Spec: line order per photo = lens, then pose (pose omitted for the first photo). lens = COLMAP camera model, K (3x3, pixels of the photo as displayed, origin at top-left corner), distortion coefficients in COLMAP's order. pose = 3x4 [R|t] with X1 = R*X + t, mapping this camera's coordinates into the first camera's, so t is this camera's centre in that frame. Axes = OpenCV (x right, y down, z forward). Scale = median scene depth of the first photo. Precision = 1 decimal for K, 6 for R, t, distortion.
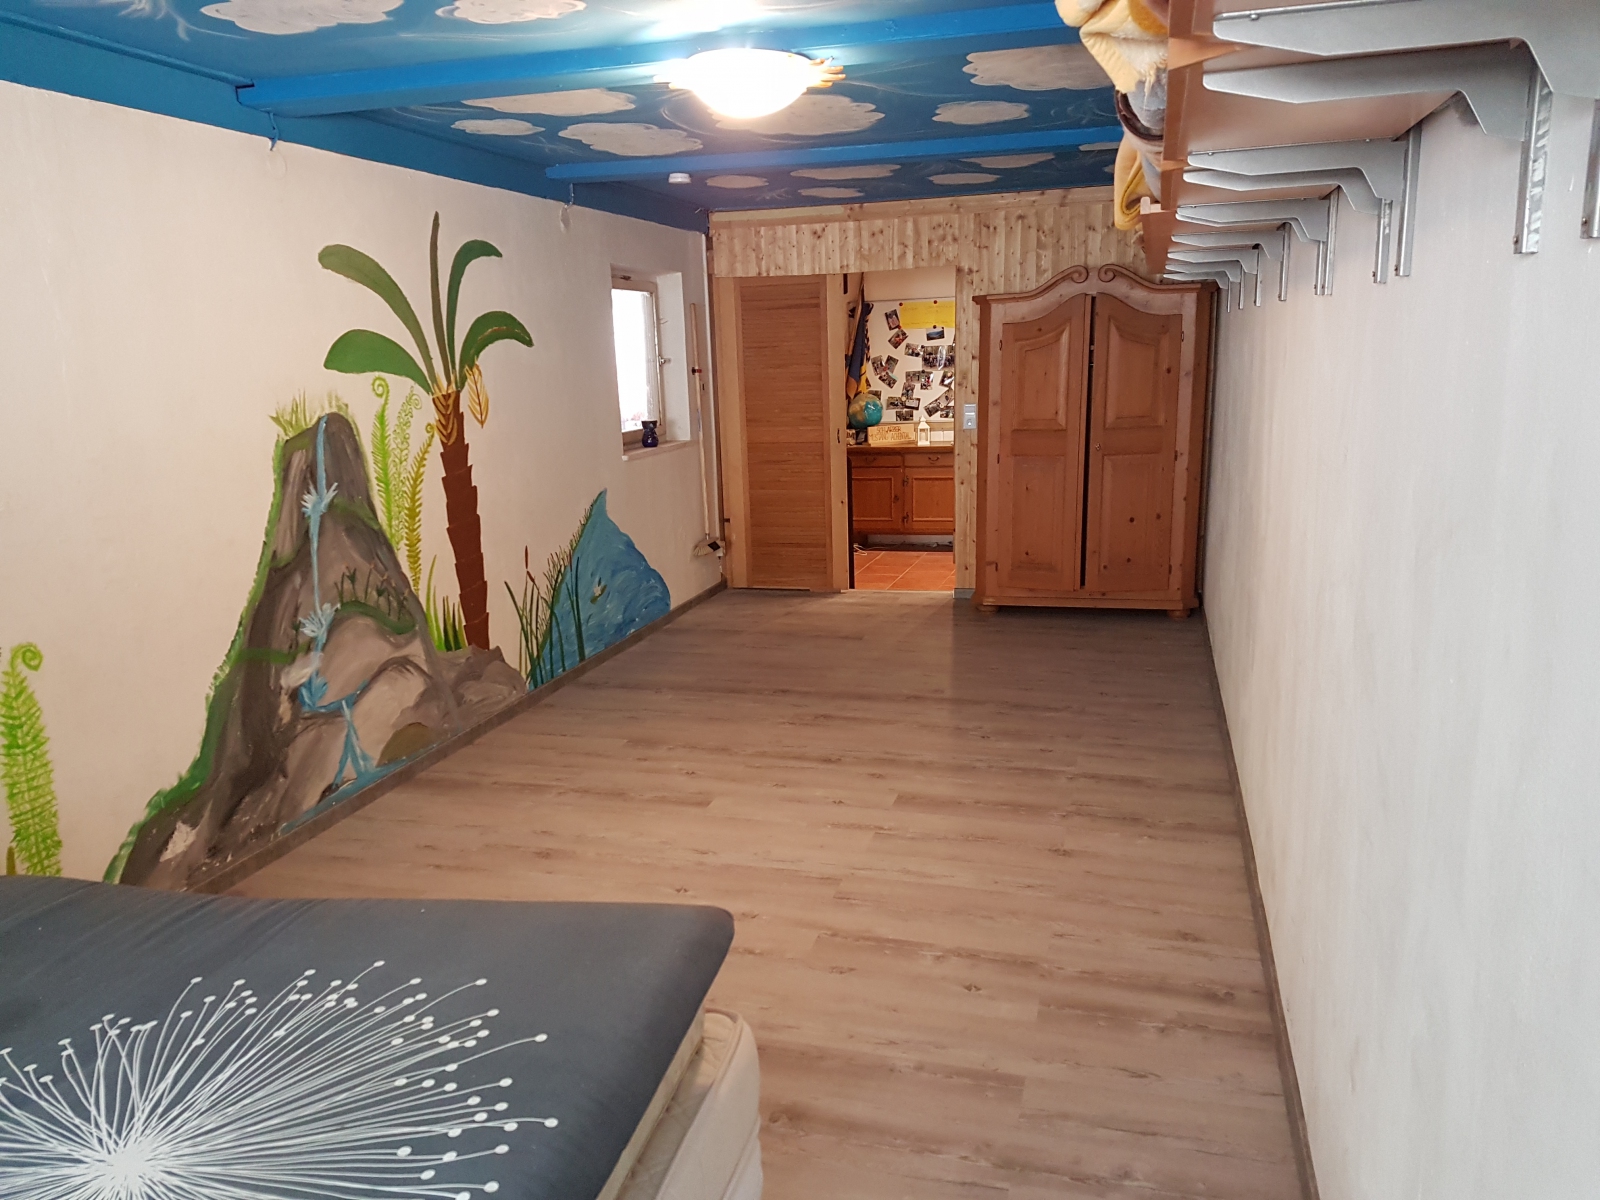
lens RADIAL K [[1240.1, 0, 800.0], [0, 1240.1, 600.0], [0, 0, 1]] dist [0.295748, -0.606356]
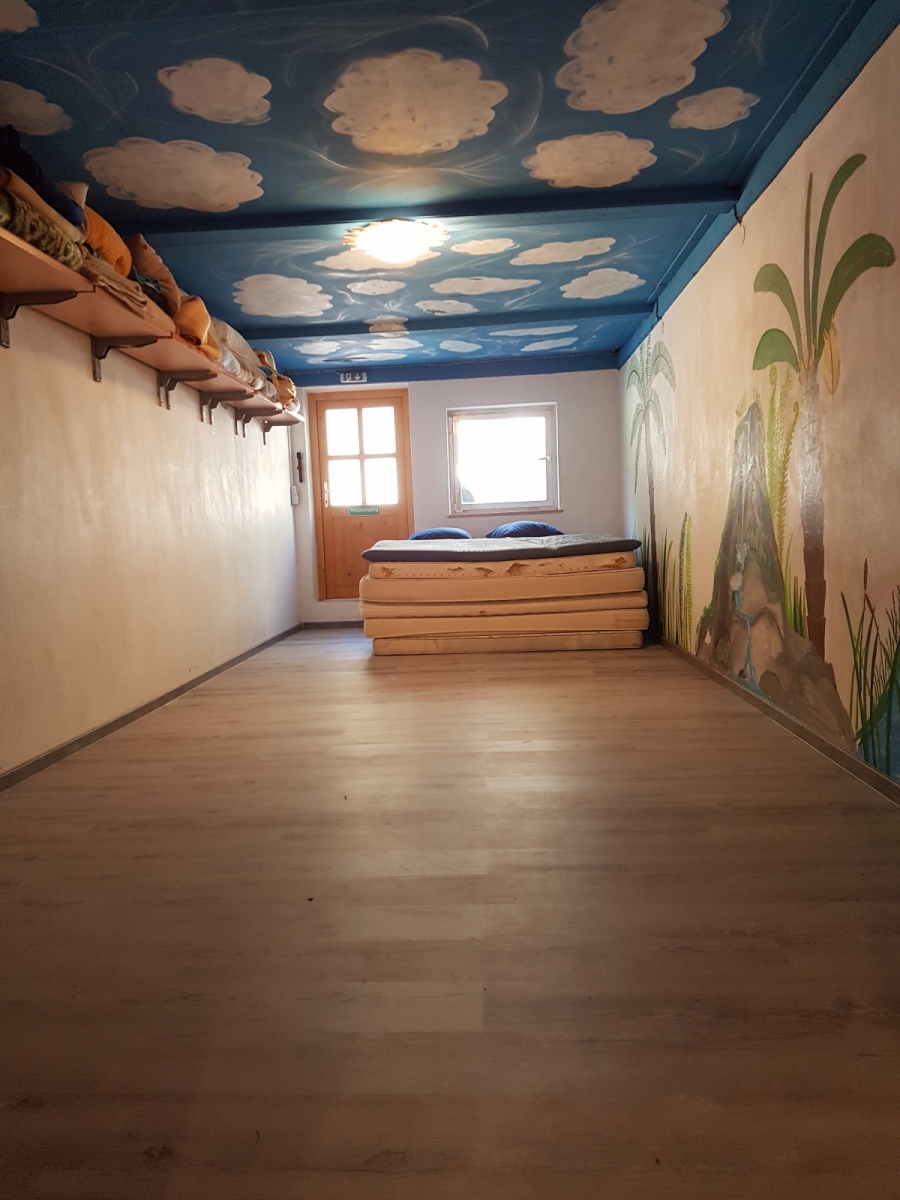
lens RADIAL K [[930.1, 0, 439.3], [0, 930.1, 575.8], [0, 0, 1]] dist [0.295748, -0.606356]
pose [[-0.975566, 0.080485, -0.204433, 0.145740], [0.027501, 0.967901, 0.249824, -0.198455], [0.217978, 0.238098, -0.946465, 1.649742]]
